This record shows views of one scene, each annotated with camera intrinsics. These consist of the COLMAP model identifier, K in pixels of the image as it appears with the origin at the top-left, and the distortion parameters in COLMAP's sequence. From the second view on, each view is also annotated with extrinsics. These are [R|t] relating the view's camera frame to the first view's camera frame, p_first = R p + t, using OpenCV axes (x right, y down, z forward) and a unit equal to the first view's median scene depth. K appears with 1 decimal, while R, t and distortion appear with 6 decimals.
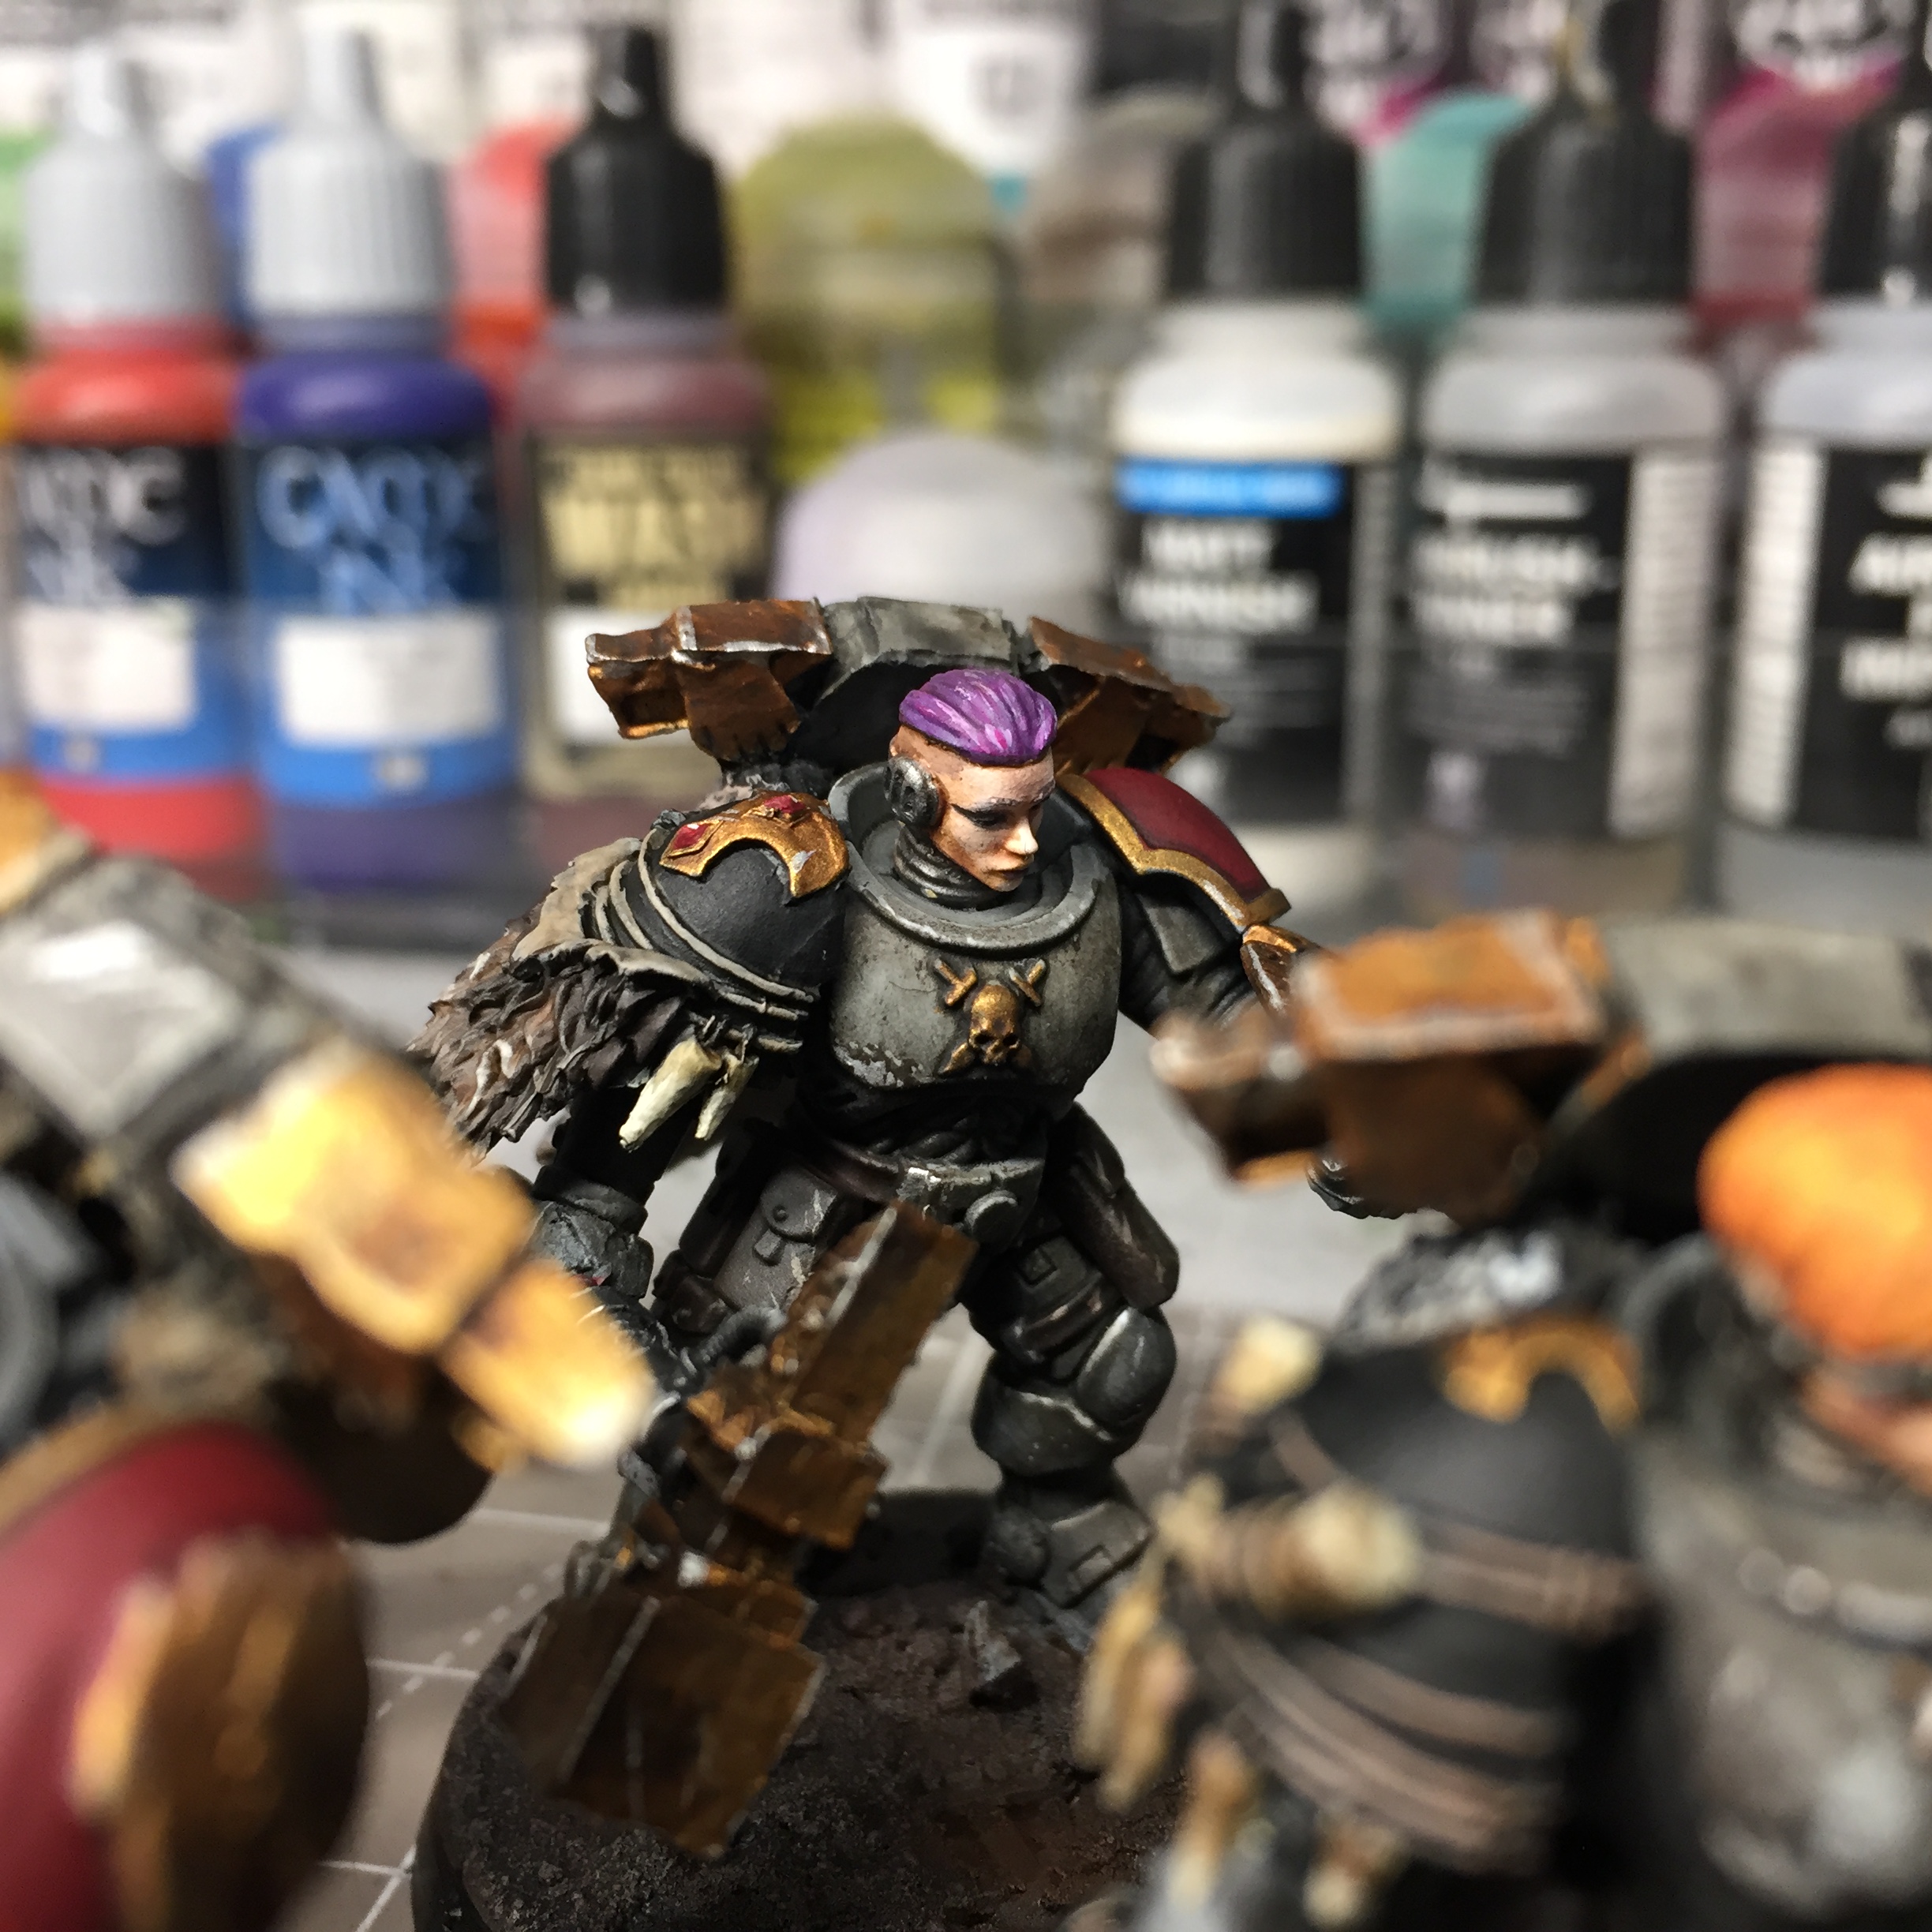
lens RADIAL K [[2360.1, 0, 995.3], [0, 2360.1, 951.8], [0, 0, 1]] dist [0.031139, 0.000000]
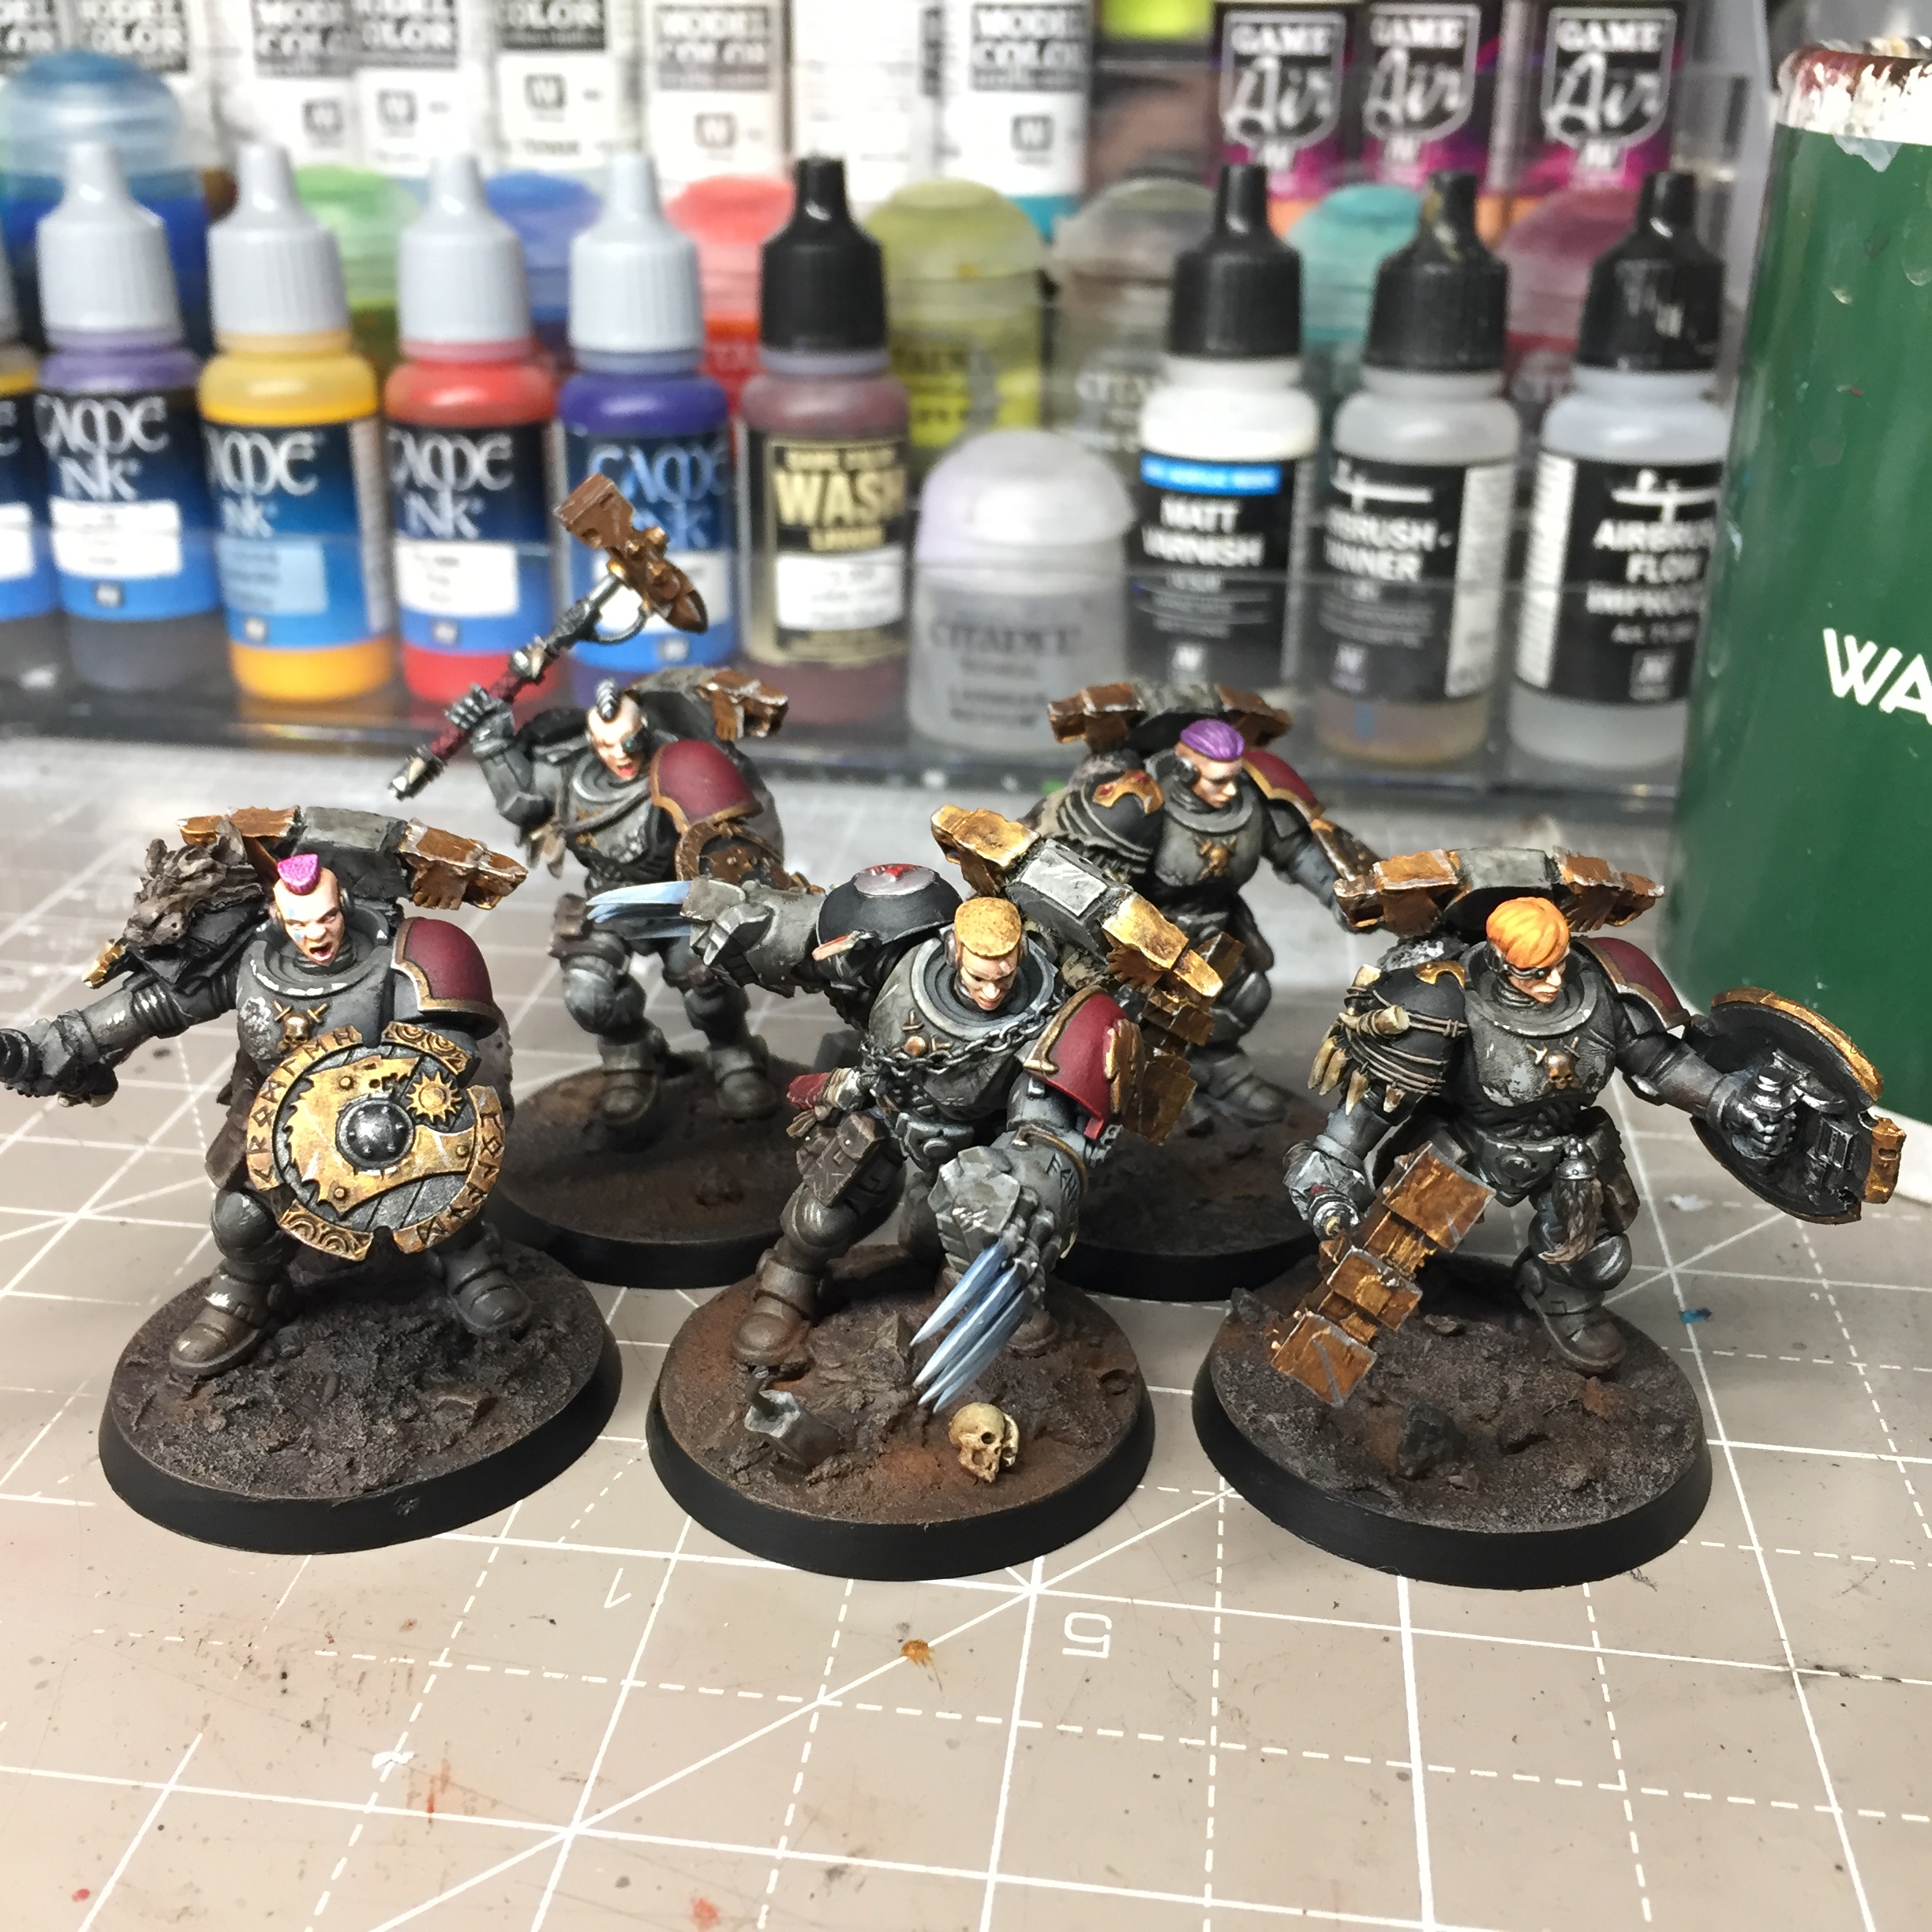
lens RADIAL K [[2360.1, 0, 977.5], [0, 2360.1, 947.2], [0, 0, 1]] dist [0.031139, 0.000000]
pose [[0.997555, -0.010176, 0.069144, -0.176220], [0.001875, 0.992884, 0.119071, -0.073126], [-0.069863, -0.118650, 0.990475, -0.614348]]
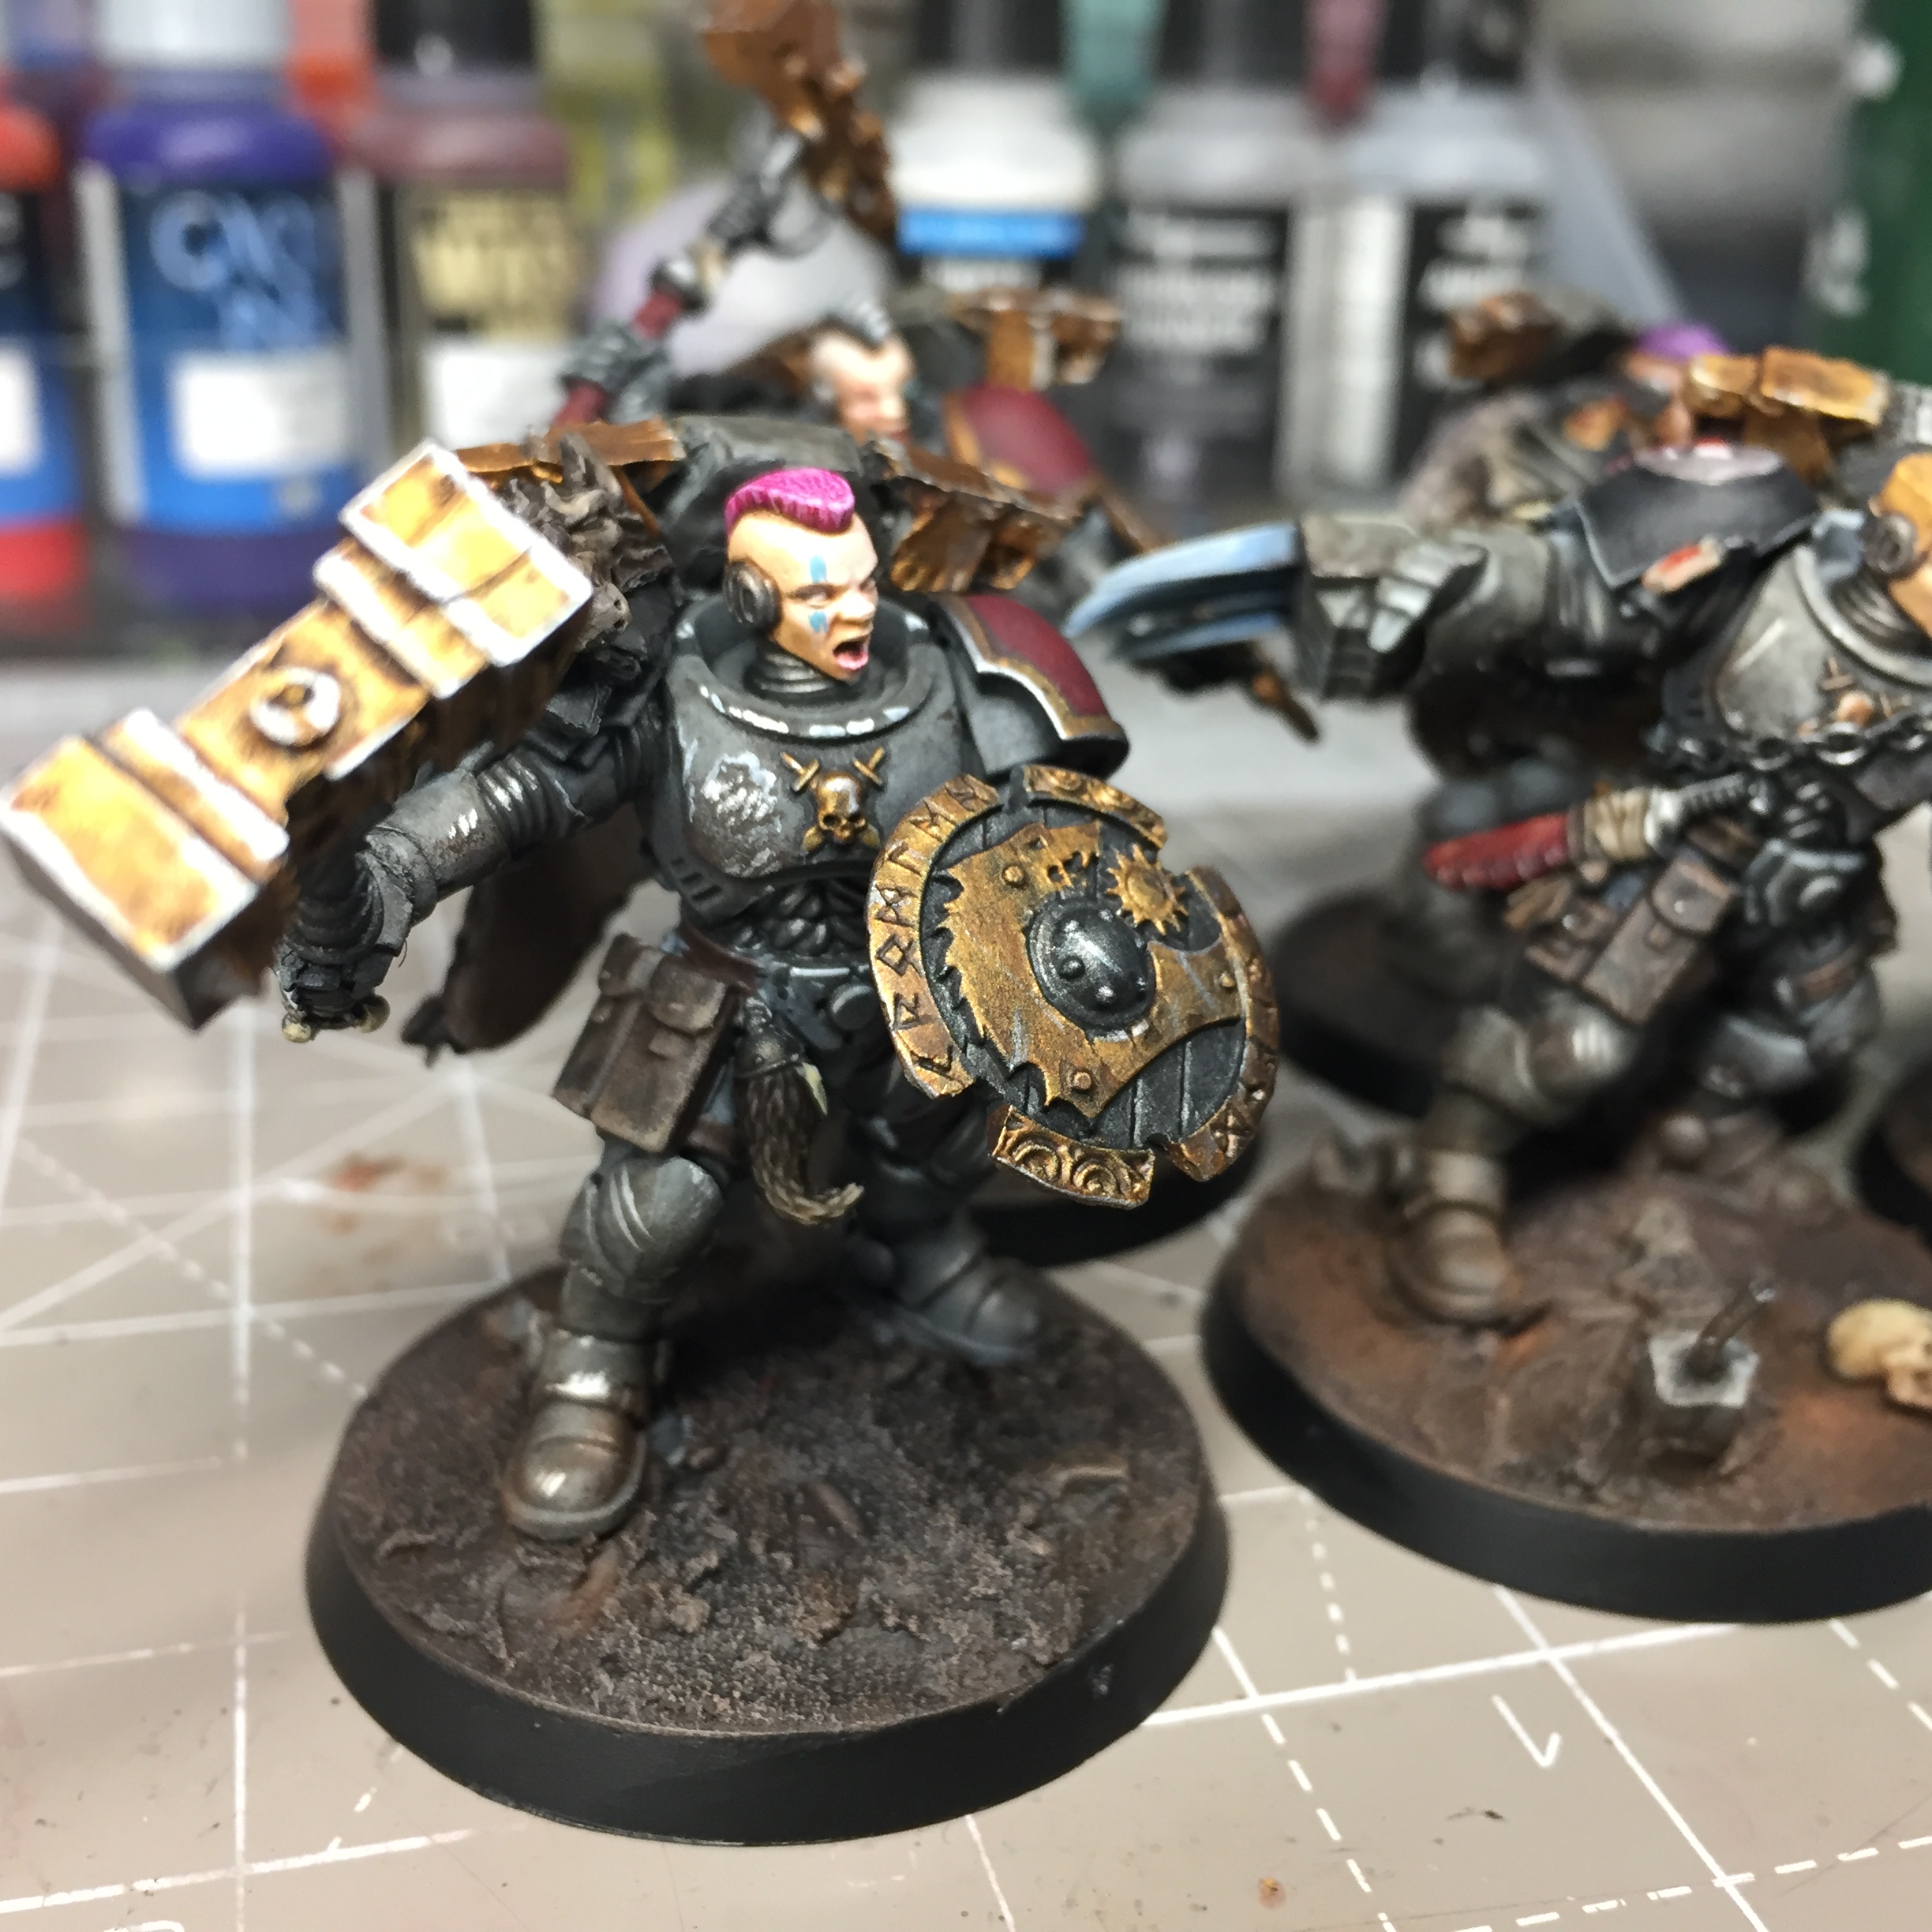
lens RADIAL K [[2360.1, 0, 957.9], [0, 2360.1, 958.2], [0, 0, 1]] dist [0.031139, 0.000000]
pose [[0.888557, -0.134825, 0.438508, -0.538801], [0.090992, 0.988645, 0.119593, 0.036140], [-0.449652, -0.066364, 0.890735, -0.152479]]
